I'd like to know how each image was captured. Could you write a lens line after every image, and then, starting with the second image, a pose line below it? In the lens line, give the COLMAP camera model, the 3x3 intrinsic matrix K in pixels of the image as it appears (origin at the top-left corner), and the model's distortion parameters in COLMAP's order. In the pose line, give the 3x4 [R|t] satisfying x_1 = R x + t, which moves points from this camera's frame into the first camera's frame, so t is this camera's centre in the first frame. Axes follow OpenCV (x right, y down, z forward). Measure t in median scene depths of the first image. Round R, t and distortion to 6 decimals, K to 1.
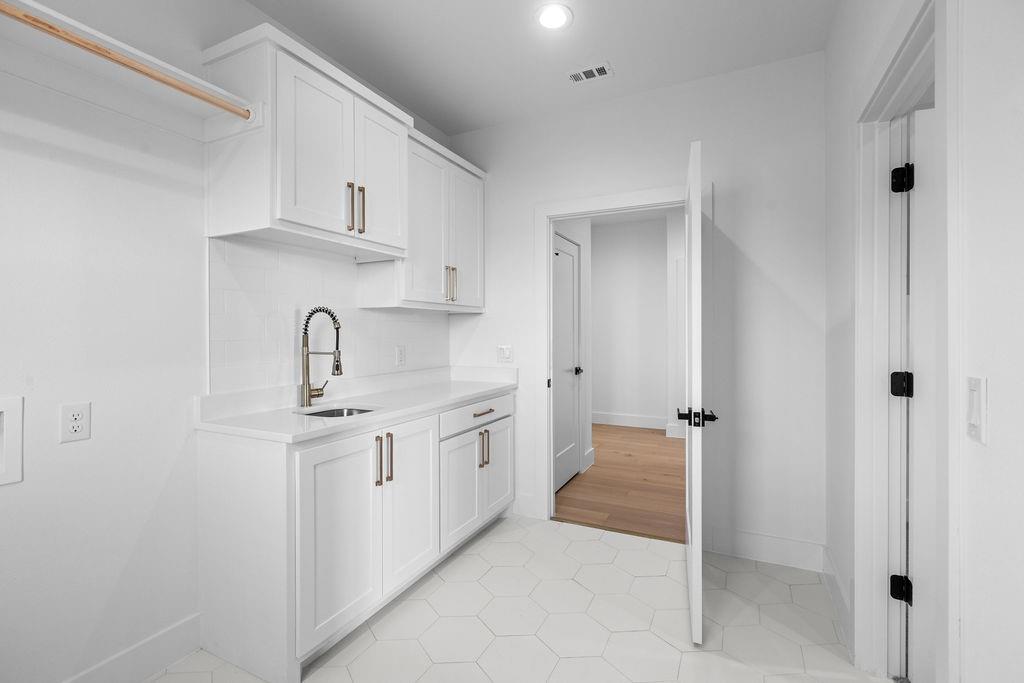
lens RADIAL K [[452.3, 0, 512.5], [0, 452.3, 337.8], [0, 0, 1]] dist [0.001228, -0.001685]
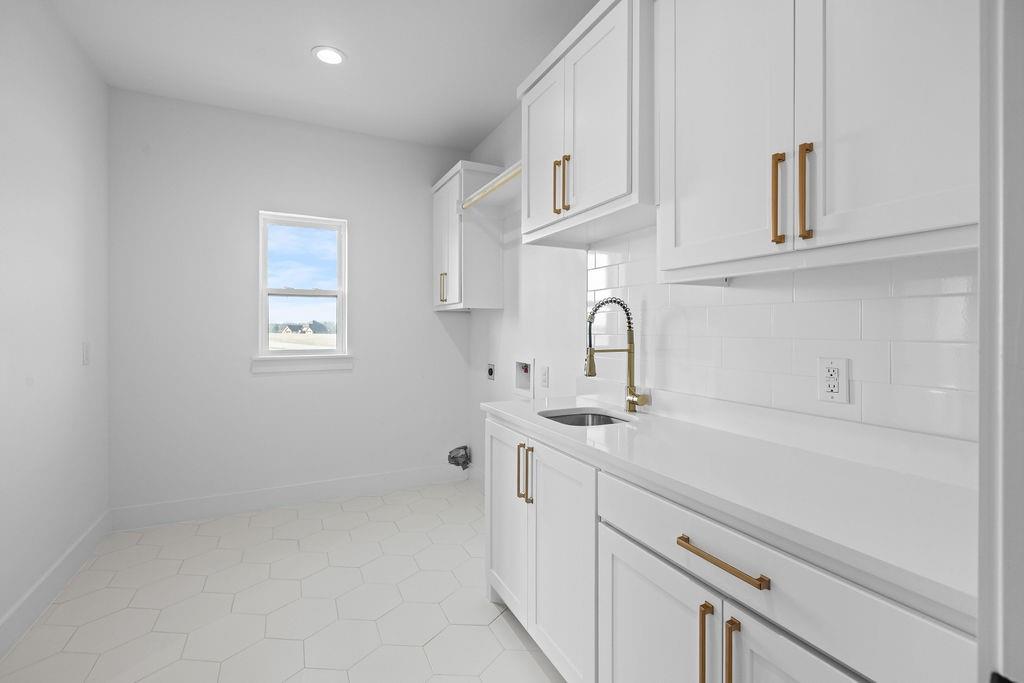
lens RADIAL K [[452.3, 0, 512.5], [0, 452.3, 331.3], [0, 0, 1]] dist [0.001228, -0.001685]
pose [[-0.610475, -0.000143, -0.792036, 0.368082], [-0.012923, 0.999869, 0.009780, -0.007726], [0.791930, 0.016206, -0.610396, 1.333603]]
